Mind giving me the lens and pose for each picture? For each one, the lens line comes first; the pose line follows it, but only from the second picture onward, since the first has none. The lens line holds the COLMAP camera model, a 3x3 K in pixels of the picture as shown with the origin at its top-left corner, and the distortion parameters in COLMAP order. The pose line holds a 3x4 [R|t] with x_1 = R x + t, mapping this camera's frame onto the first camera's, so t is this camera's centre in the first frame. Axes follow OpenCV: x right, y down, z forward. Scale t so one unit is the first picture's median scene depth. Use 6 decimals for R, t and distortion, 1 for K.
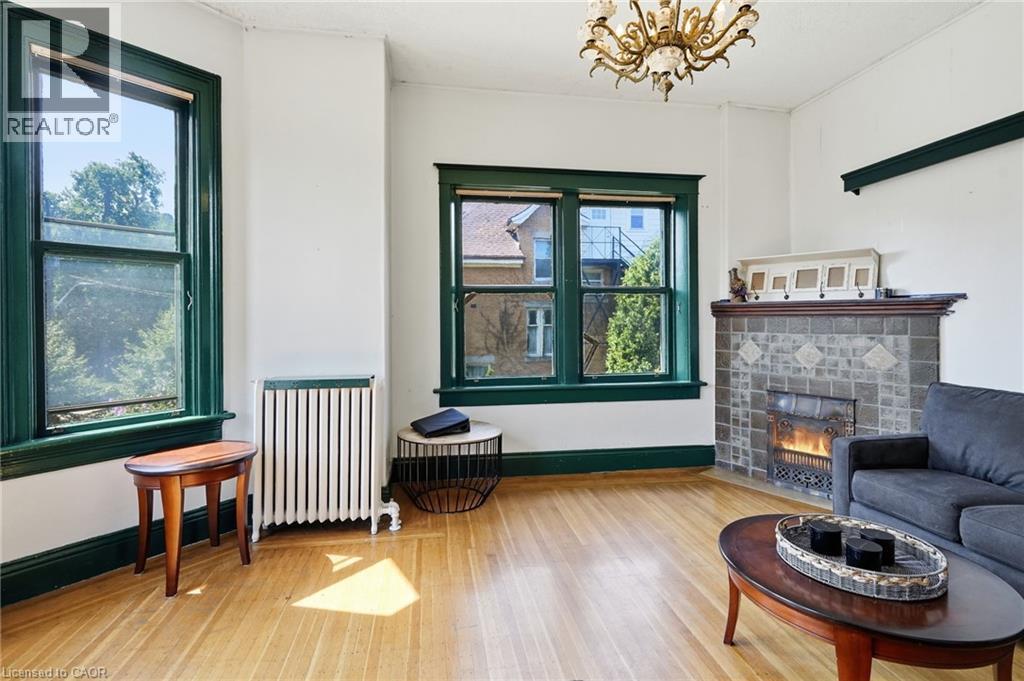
lens RADIAL K [[496.4, 0, 511.3], [0, 496.4, 318.1], [0, 0, 1]] dist [-0.000513, -0.000085]
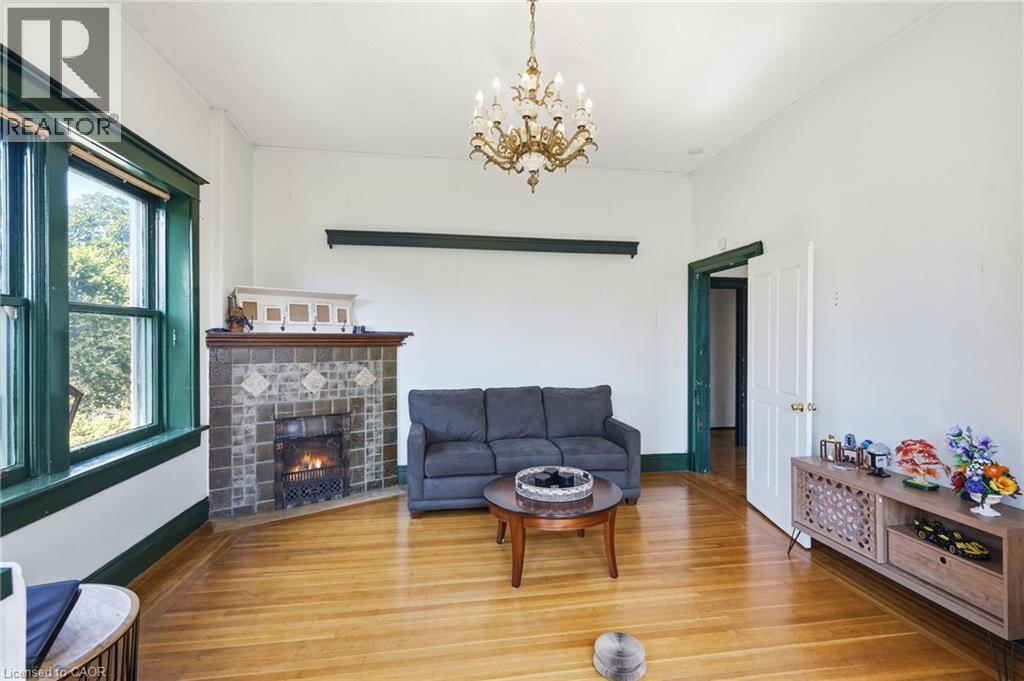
lens RADIAL K [[464.2, 0, 512.0], [0, 464.2, 340.5], [0, 0, 1]] dist [0.001204, 0.000161]
pose [[0.003689, 0.002533, 0.999990, -0.445225], [0.000774, 0.999996, -0.002536, -0.014601], [-0.999993, 0.000783, 0.003687, 0.522131]]
